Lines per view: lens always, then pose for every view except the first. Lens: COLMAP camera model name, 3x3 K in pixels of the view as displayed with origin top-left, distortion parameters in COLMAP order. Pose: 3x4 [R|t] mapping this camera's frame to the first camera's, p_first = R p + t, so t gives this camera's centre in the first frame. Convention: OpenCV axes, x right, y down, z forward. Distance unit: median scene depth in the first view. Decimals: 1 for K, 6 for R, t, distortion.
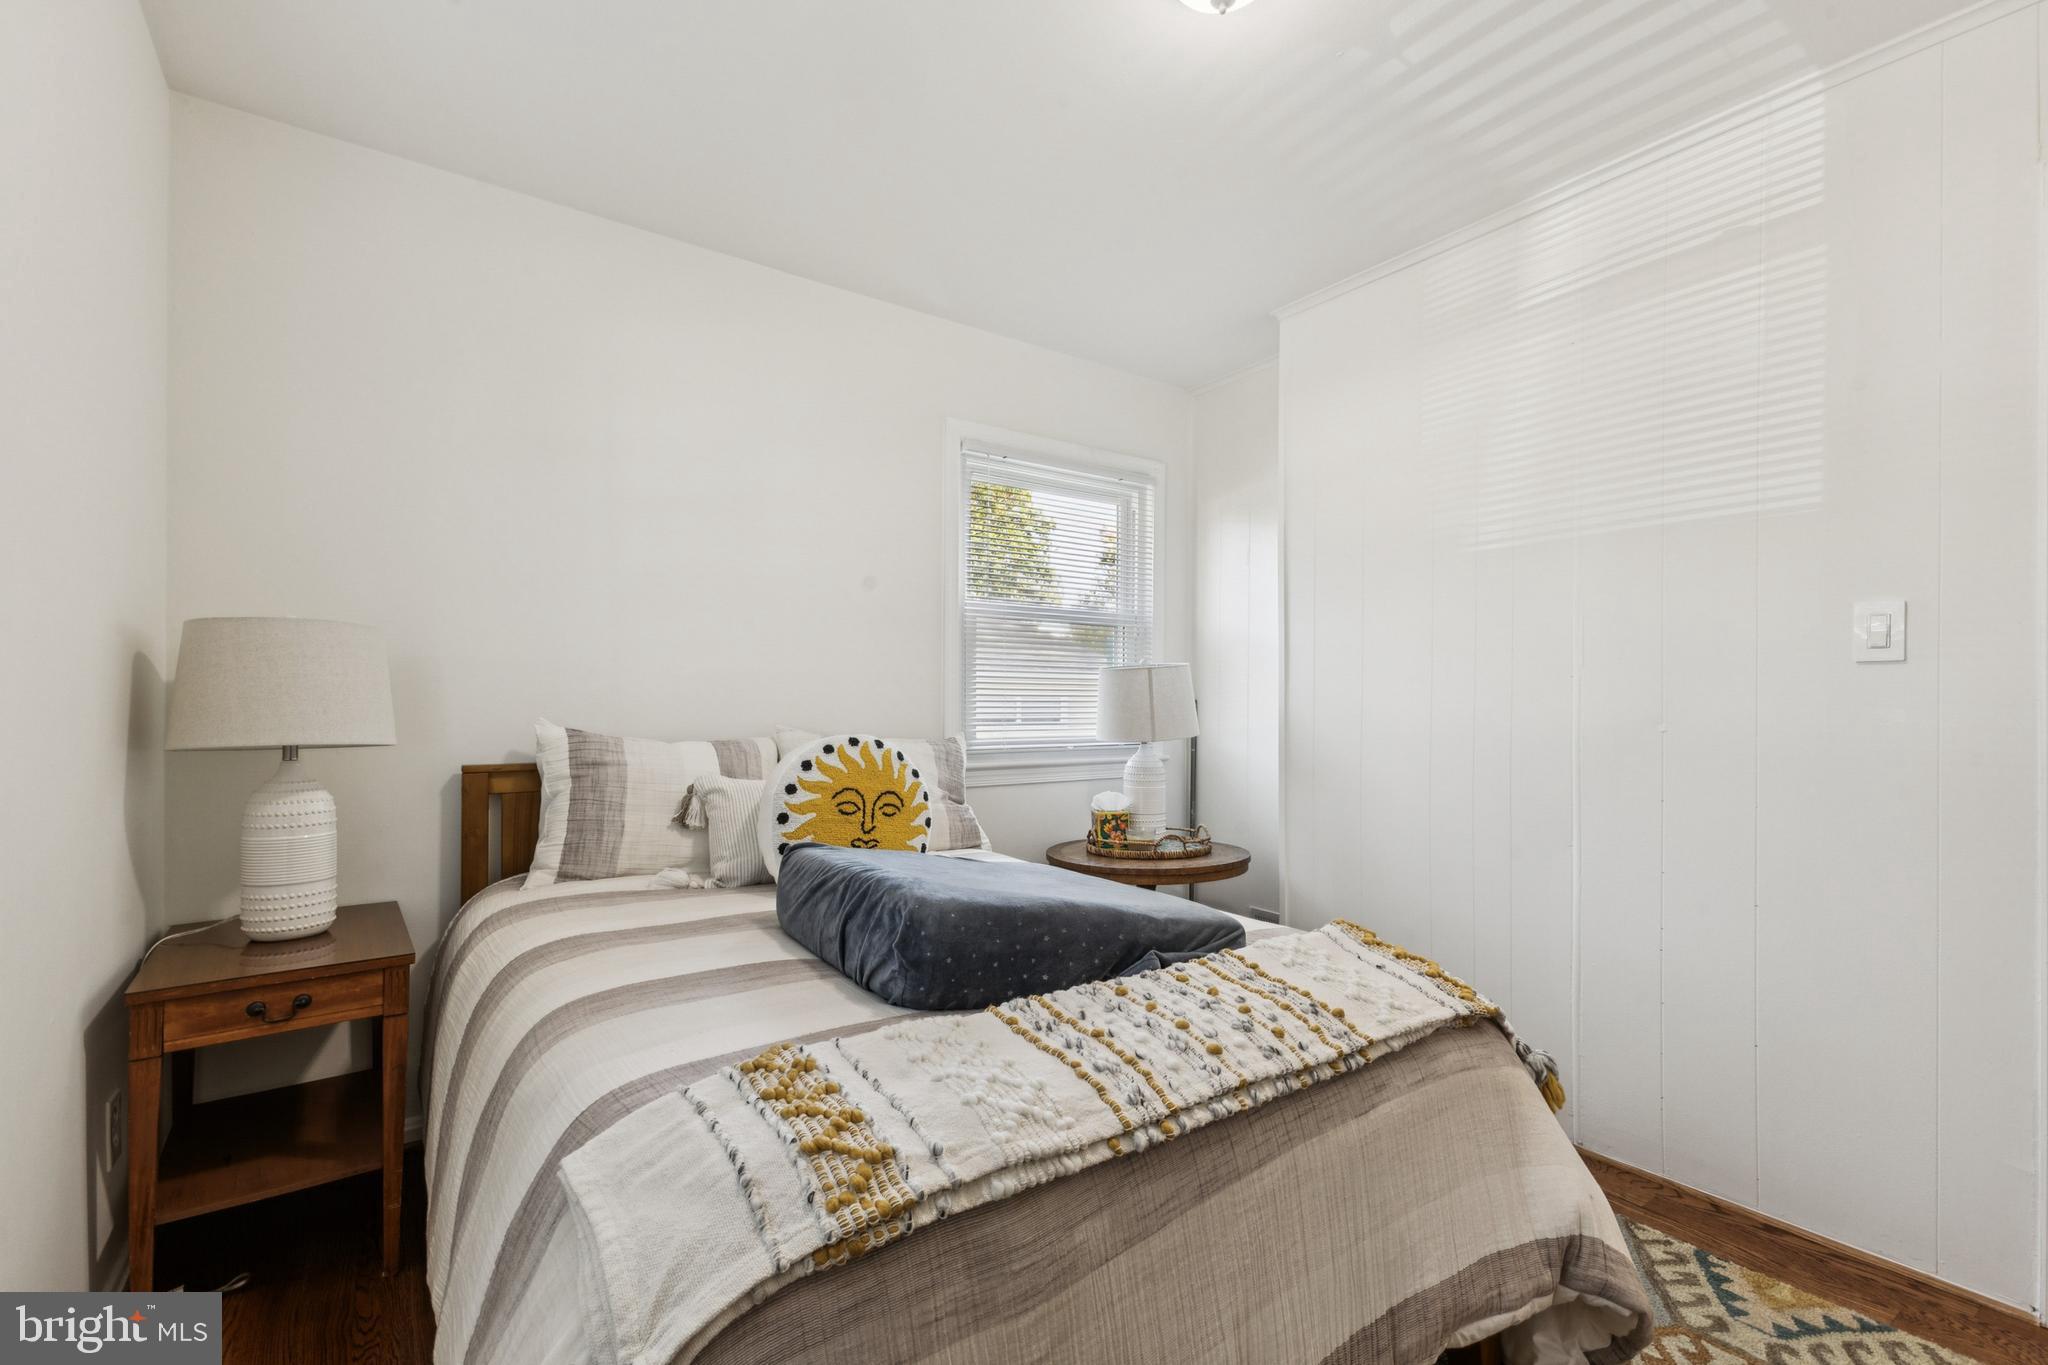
lens RADIAL K [[928.8, 0, 1025.1], [0, 928.8, 711.5], [0, 0, 1]] dist [0.001405, 0.000083]
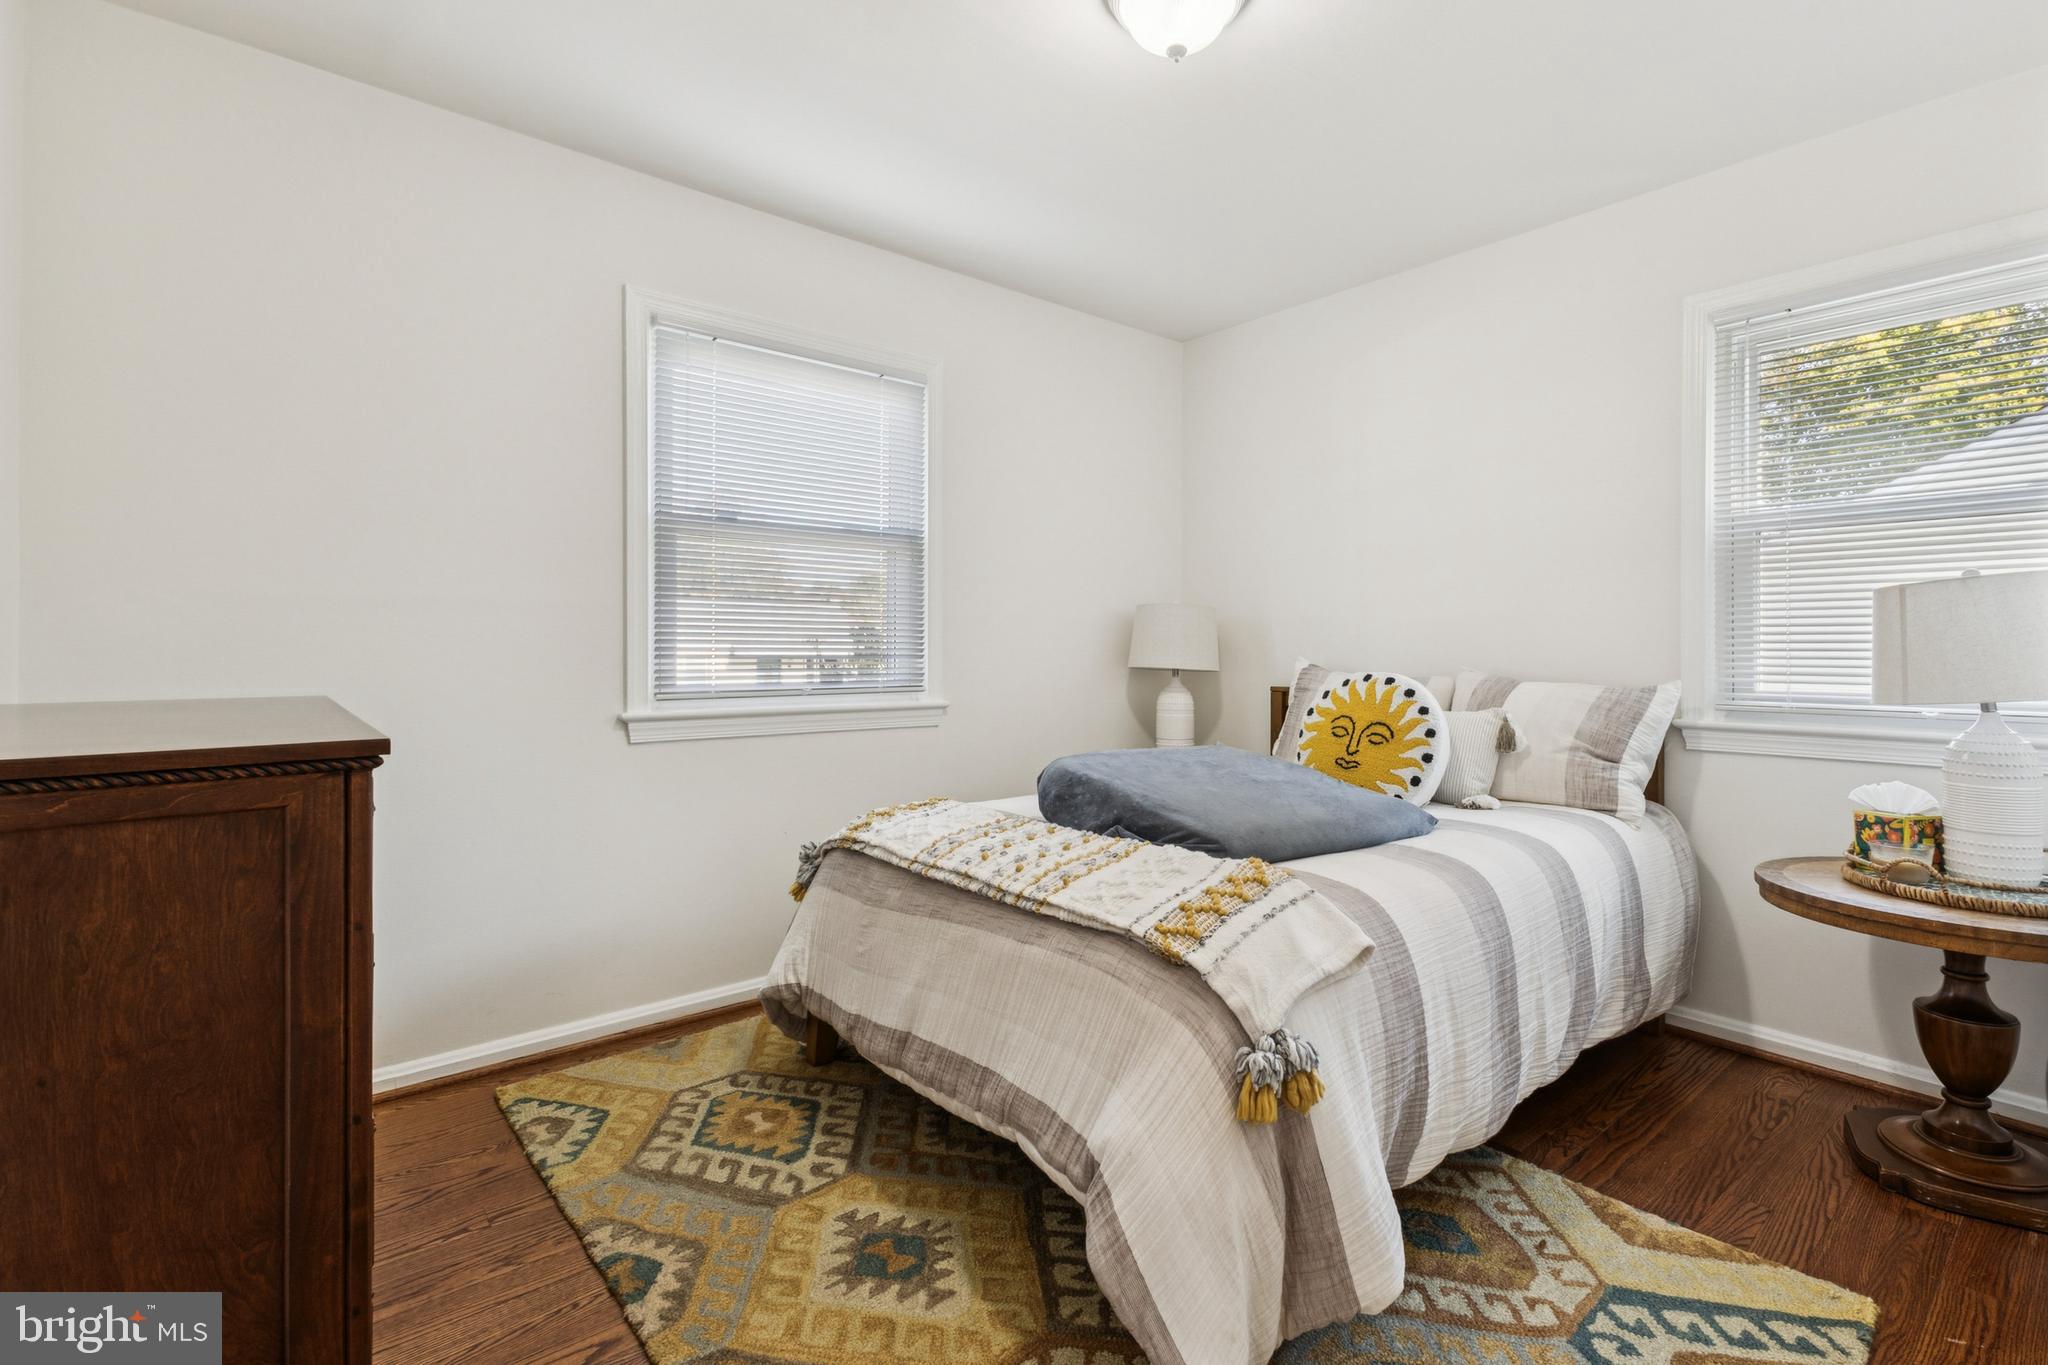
lens RADIAL K [[899.6, 0, 1039.4], [0, 899.6, 679.6], [0, 0, 1]] dist [0.001744, 0.000129]
pose [[0.088363, 0.032771, -0.995549, 0.918219], [-0.010964, 0.999430, 0.031926, 0.003256], [0.996028, 0.008095, 0.088672, 0.498909]]
